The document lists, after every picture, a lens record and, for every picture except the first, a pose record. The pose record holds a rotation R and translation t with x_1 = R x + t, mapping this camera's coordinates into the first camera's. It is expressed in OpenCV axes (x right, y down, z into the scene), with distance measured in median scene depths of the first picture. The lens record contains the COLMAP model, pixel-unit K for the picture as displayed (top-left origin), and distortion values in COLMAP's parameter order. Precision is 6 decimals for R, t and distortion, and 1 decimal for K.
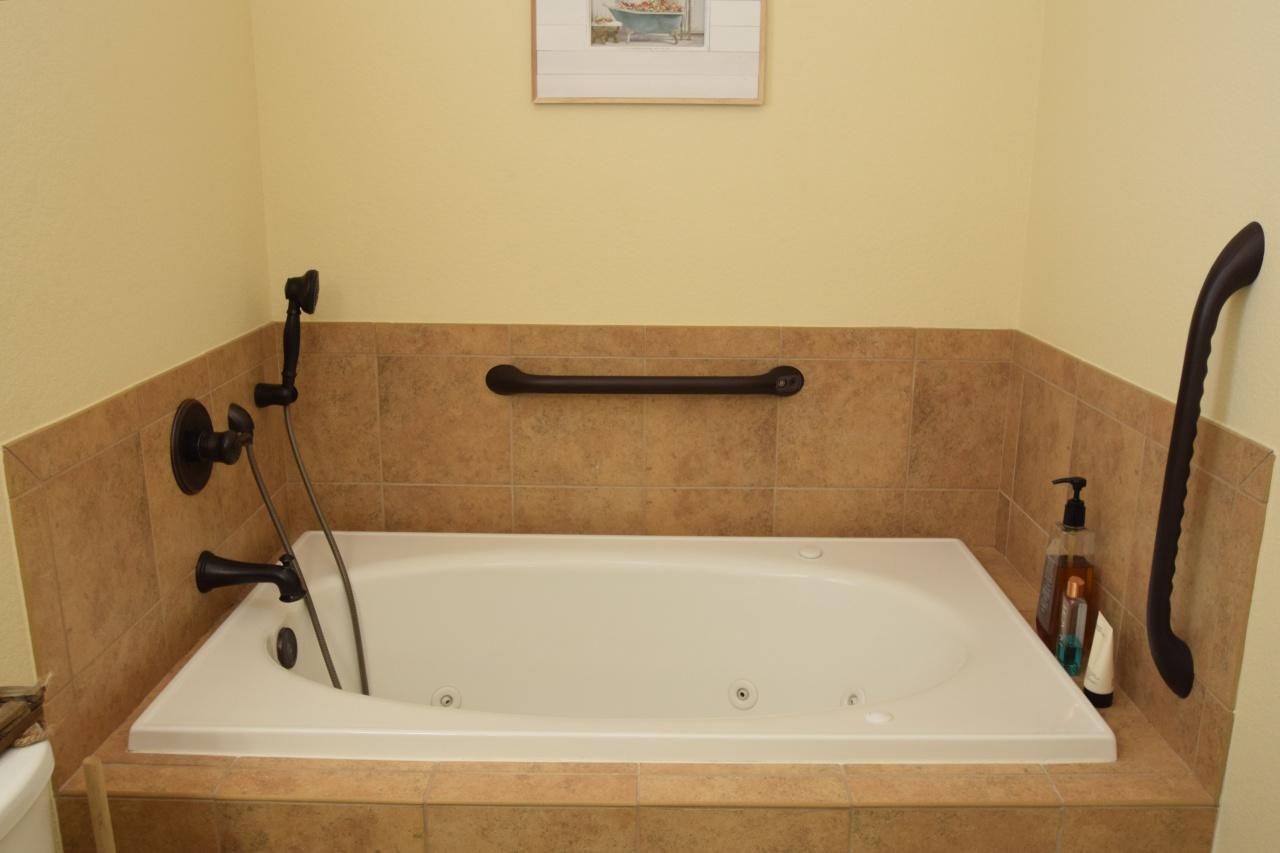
lens RADIAL K [[1090.5, 0, 637.3], [0, 1090.5, 433.2], [0, 0, 1]] dist [-0.055795, 0.003993]
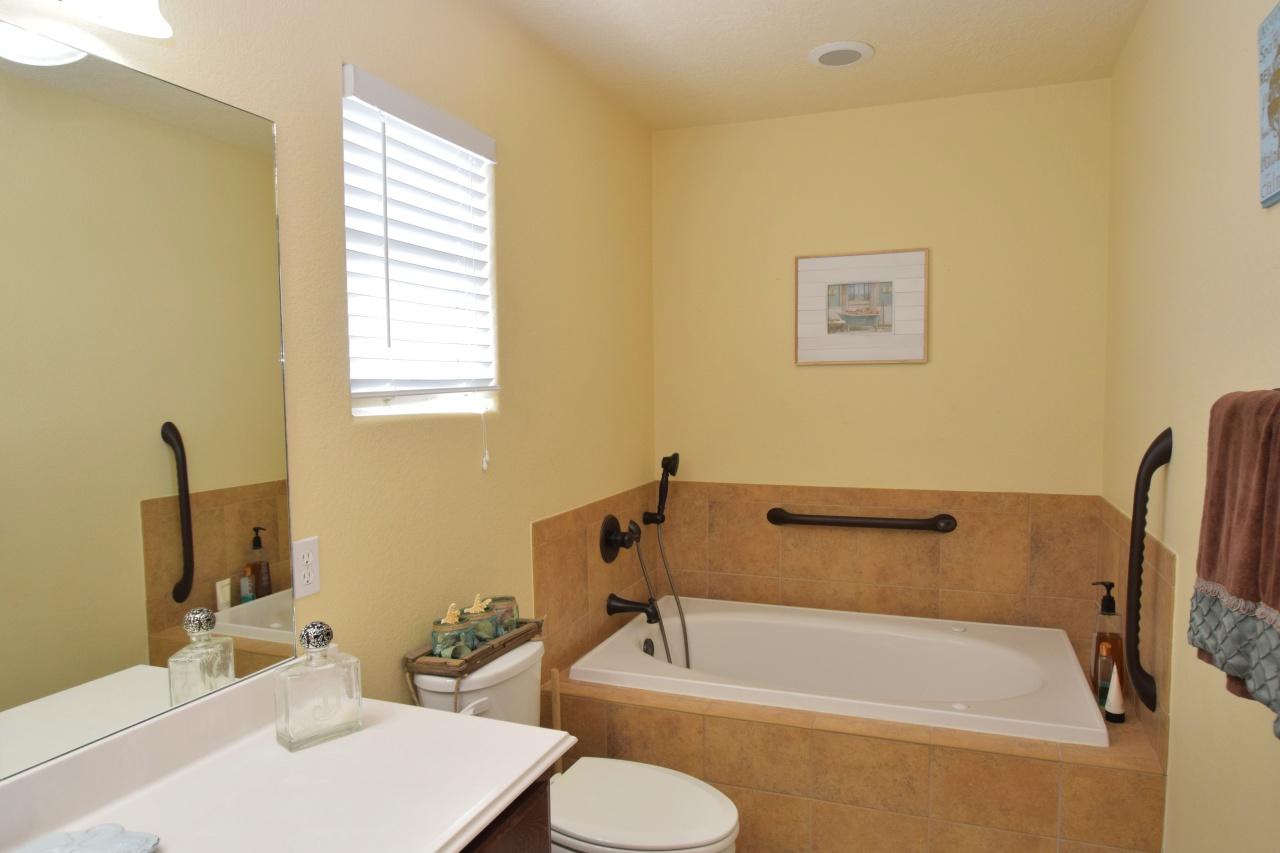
lens RADIAL K [[806.9, 0, 640.0], [0, 806.9, 426.5], [0, 0, 1]] dist [-0.000928, -0.000252]
pose [[0.935211, -0.000229, -0.354091, 0.141514], [-0.068248, 0.981133, -0.180889, 0.063708], [0.347451, 0.193335, 0.917551, -0.328421]]
